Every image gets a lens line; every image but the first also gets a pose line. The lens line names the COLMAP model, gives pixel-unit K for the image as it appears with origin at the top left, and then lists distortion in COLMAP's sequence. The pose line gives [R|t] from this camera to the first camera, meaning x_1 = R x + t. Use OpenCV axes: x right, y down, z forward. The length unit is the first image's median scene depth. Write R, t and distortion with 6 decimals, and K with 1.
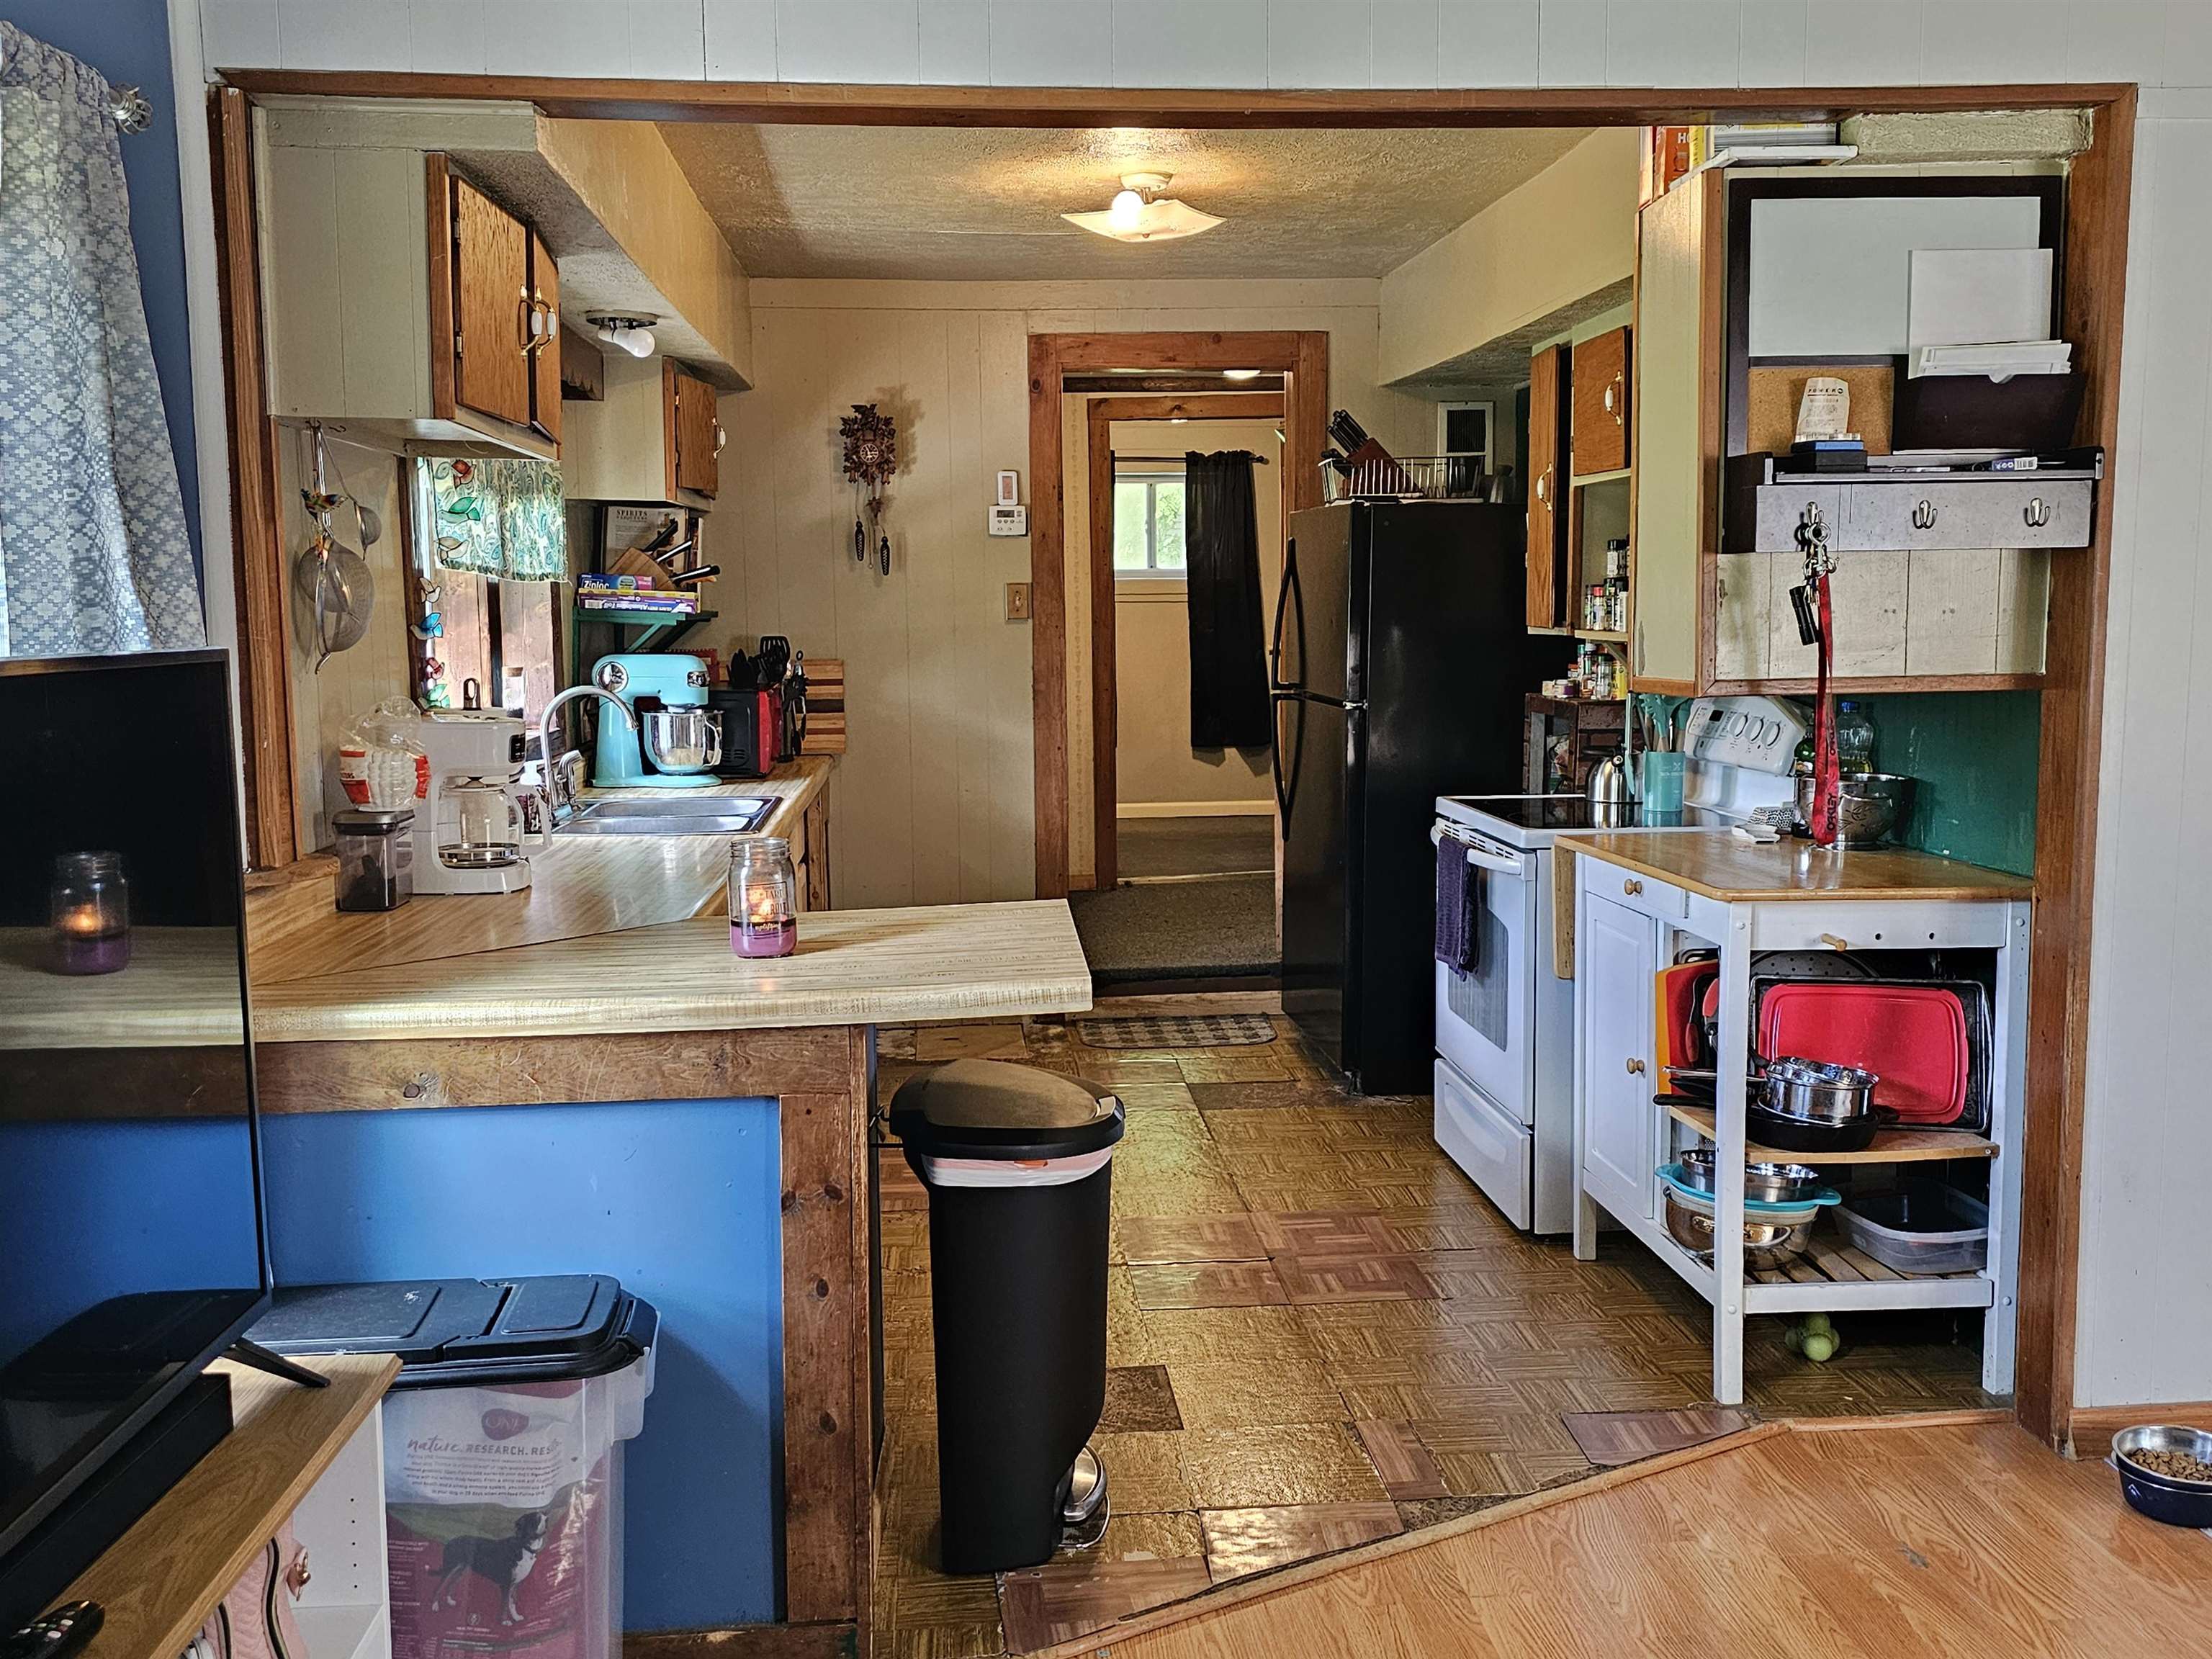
lens RADIAL K [[2003.8, 0, 1117.8], [0, 2003.8, 832.6], [0, 0, 1]] dist [0.069490, 0.000000]
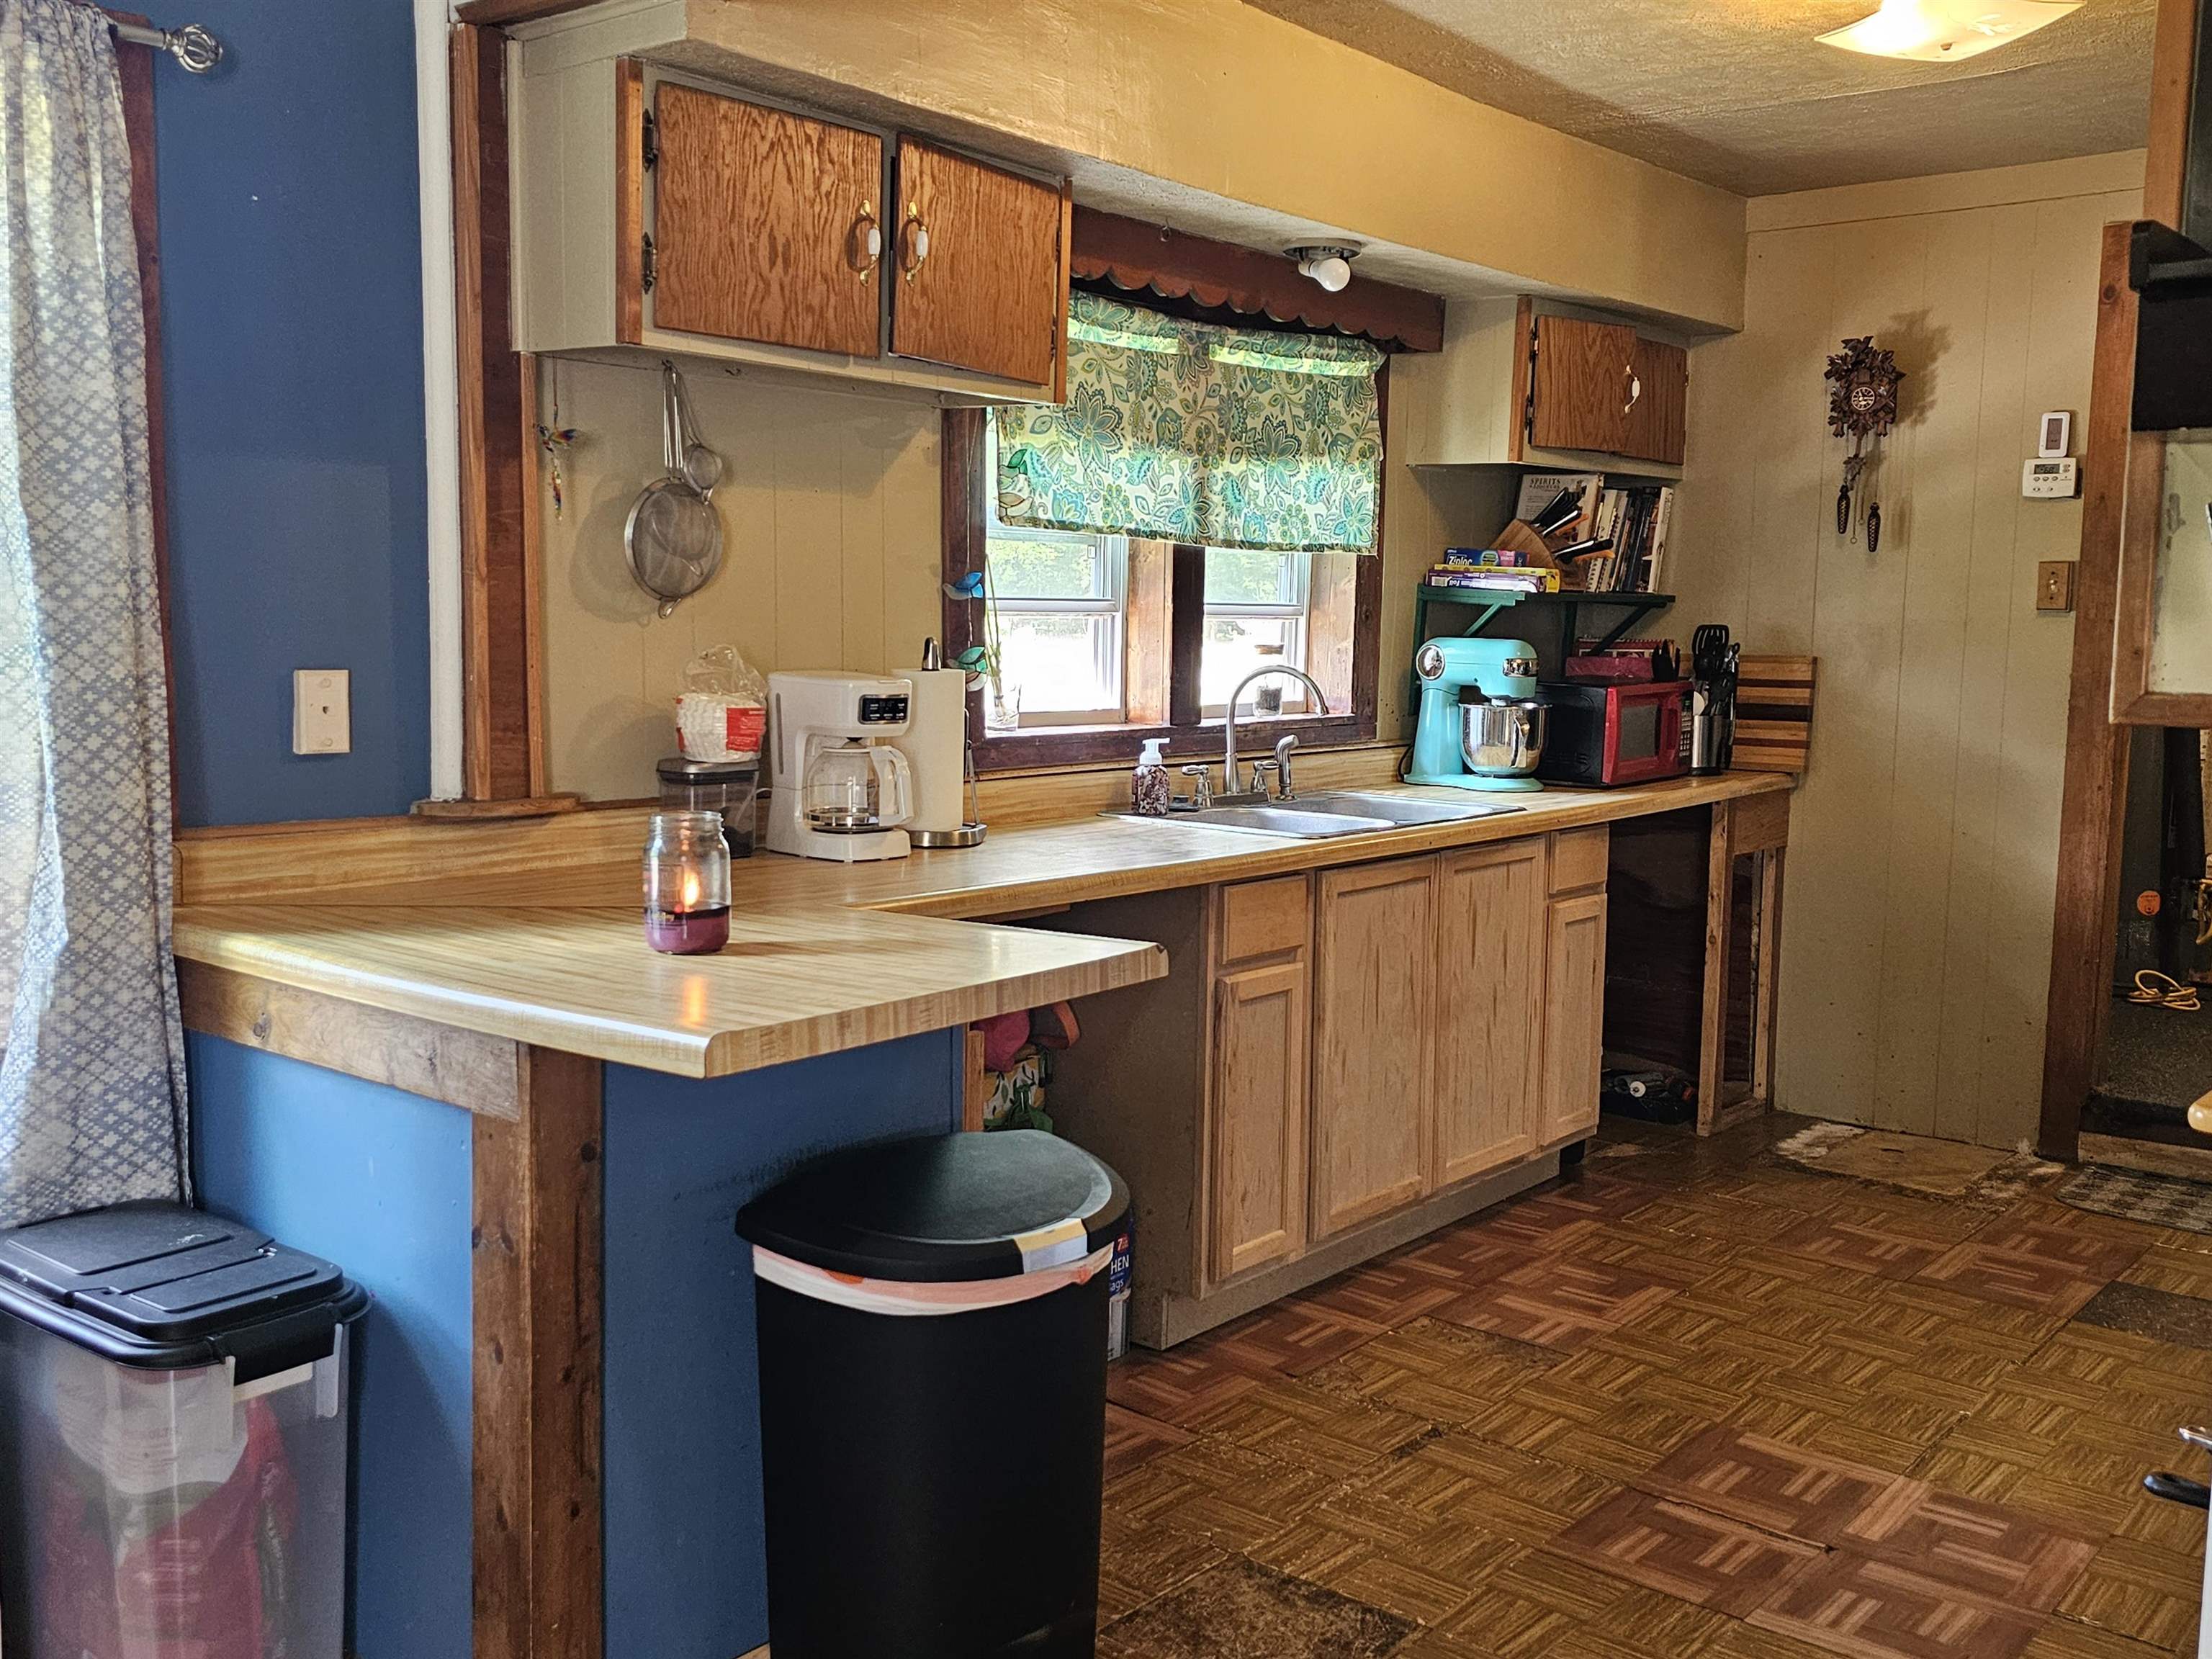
lens RADIAL K [[2003.8, 0, 1107.6], [0, 2003.8, 823.2], [0, 0, 1]] dist [0.069490, 0.000000]
pose [[0.720814, 0.094000, -0.686725, 0.250479], [-0.101534, 0.994393, 0.029541, -0.016528], [0.685652, 0.048432, 0.726317, 0.241488]]
